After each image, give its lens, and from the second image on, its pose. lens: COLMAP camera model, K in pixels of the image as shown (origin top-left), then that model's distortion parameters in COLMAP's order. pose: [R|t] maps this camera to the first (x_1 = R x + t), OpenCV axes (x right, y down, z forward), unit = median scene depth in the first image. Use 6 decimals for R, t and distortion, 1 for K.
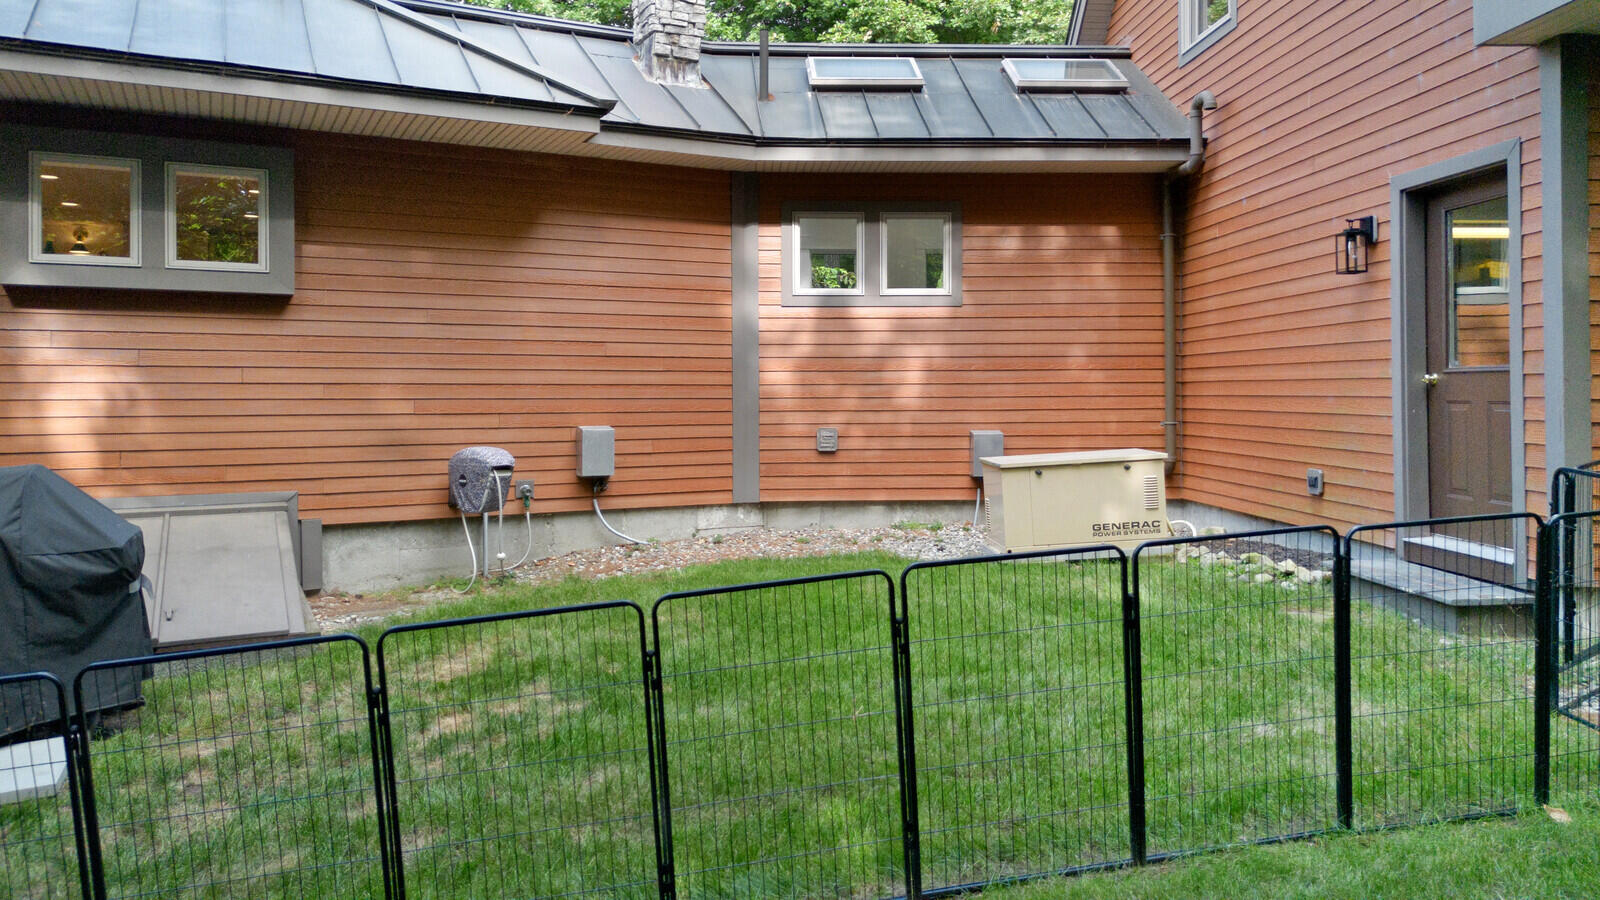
lens RADIAL K [[1142.1, 0, 803.9], [0, 1142.1, 417.8], [0, 0, 1]] dist [0.086378, -0.098031]
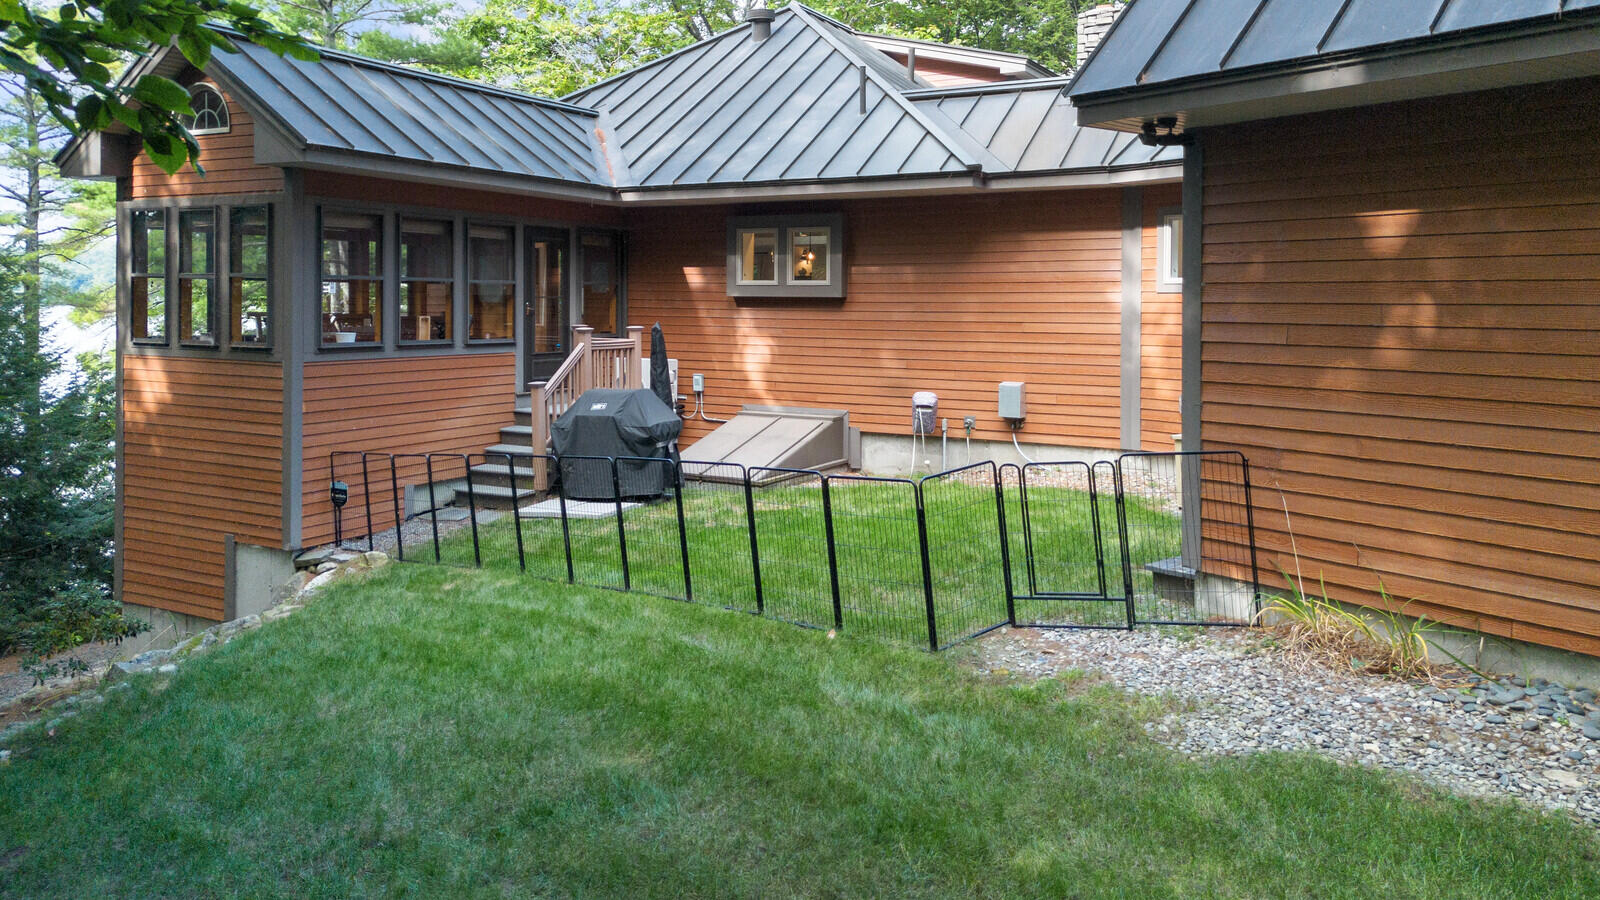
lens RADIAL K [[1142.1, 0, 803.9], [0, 1142.1, 417.8], [0, 0, 1]] dist [0.086378, -0.098031]
pose [[0.550955, 0.088206, -0.829860, 0.934461], [-0.026247, 0.995738, 0.088411, -0.073743], [0.834122, -0.026929, 0.550922, 0.004148]]
